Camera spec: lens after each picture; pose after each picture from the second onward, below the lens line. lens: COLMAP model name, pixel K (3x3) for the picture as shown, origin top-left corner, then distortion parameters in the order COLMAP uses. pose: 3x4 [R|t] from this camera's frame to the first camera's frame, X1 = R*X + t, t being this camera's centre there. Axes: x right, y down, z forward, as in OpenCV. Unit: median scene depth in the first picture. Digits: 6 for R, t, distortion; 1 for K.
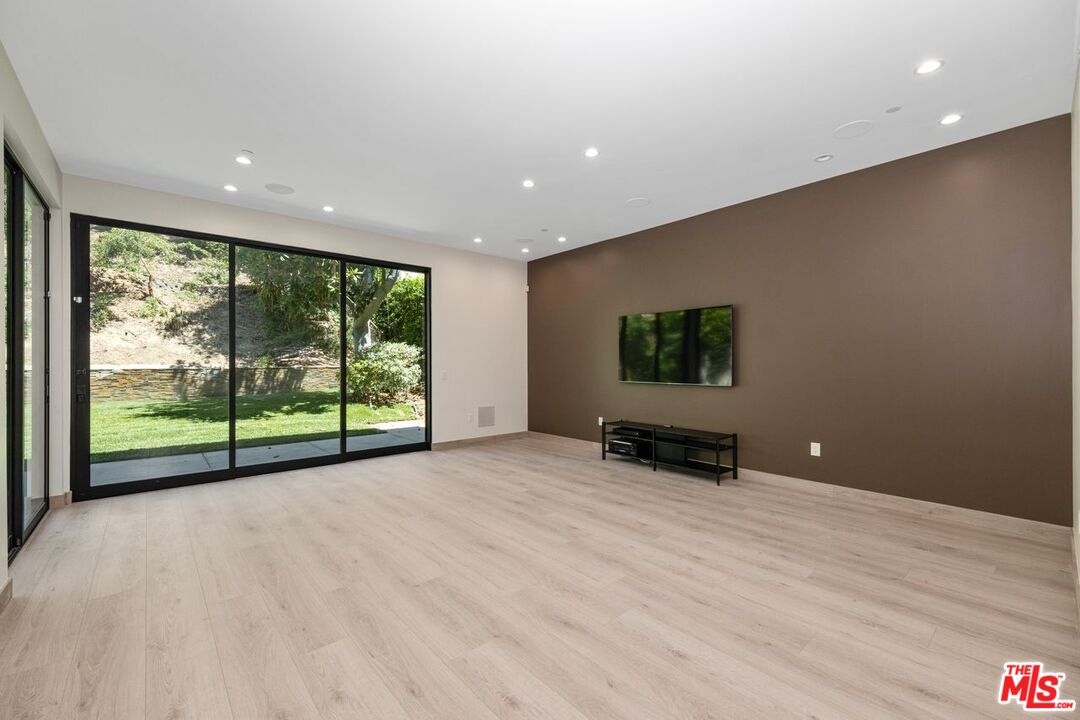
lens RADIAL K [[445.0, 0, 545.2], [0, 445.0, 362.4], [0, 0, 1]] dist [0.002149, -0.000109]
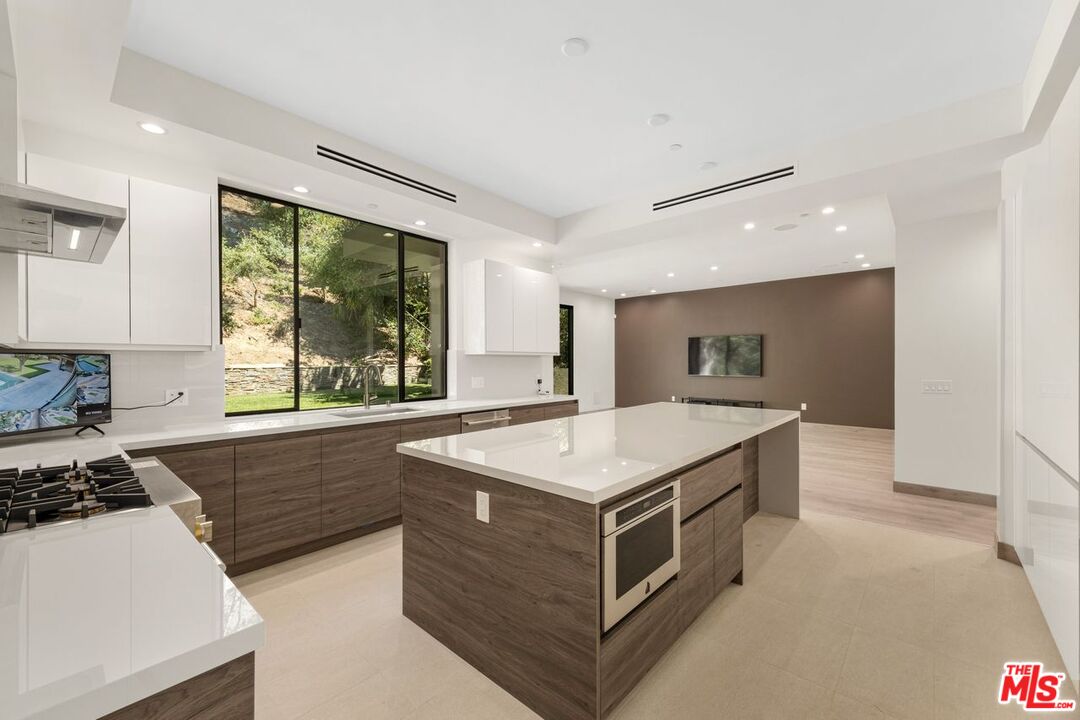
lens RADIAL K [[433.6, 0, 542.8], [0, 433.6, 363.8], [0, 0, 1]] dist [0.009336, -0.000030]
pose [[0.992585, 0.000999, 0.121545, -0.500903], [-0.001910, 0.999971, 0.007384, -0.010445], [-0.121534, -0.007561, 0.992558, -0.510679]]
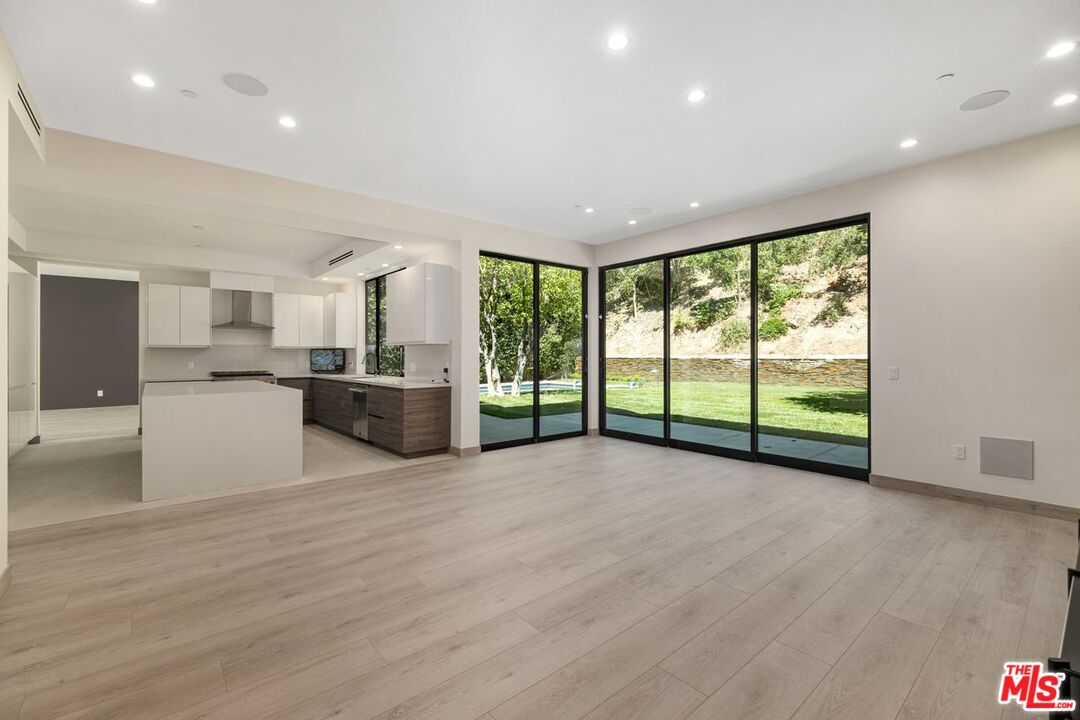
lens RADIAL K [[466.8, 0, 537.8], [0, 466.8, 353.9], [0, 0, 1]] dist [0.001400, -0.000104]
pose [[-0.030217, -0.000096, -0.999543, 0.417274], [0.004372, 0.999990, -0.000228, -0.000448], [0.999534, -0.004377, -0.030216, 0.461476]]
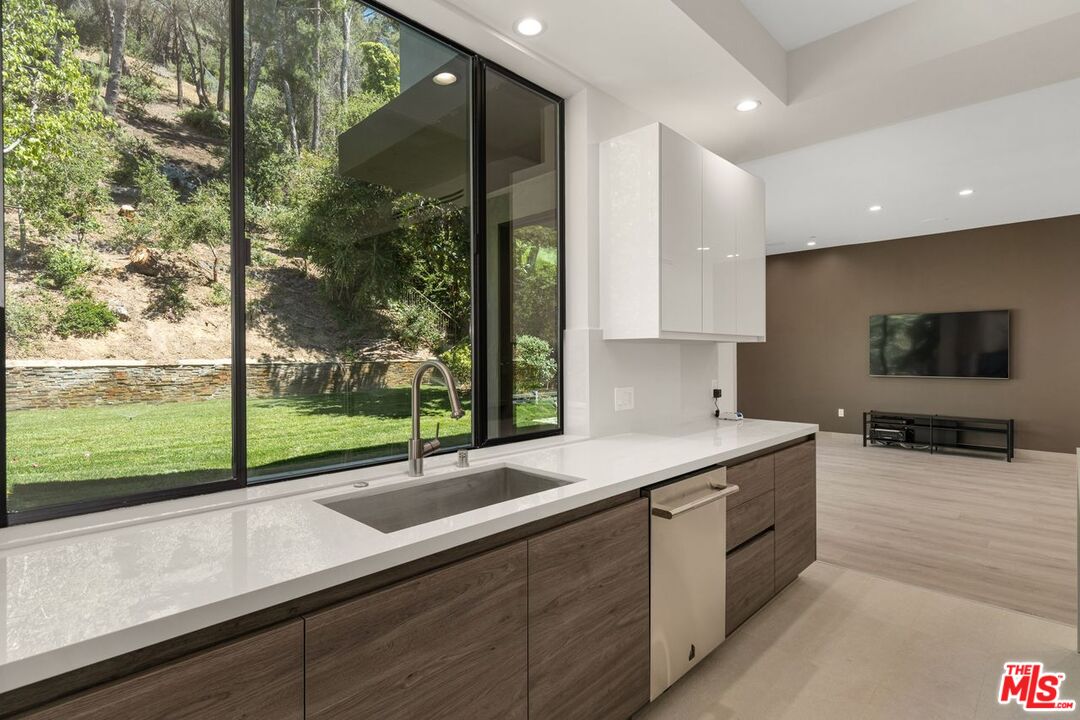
lens RADIAL K [[534.3, 0, 541.3], [0, 534.3, 357.7], [0, 0, 1]] dist [0.002423, -0.000254]
pose [[0.997490, -0.000744, 0.070808, -0.609475], [0.000252, 0.999976, 0.006960, -0.008950], [-0.070811, -0.006925, 0.997466, -0.212499]]
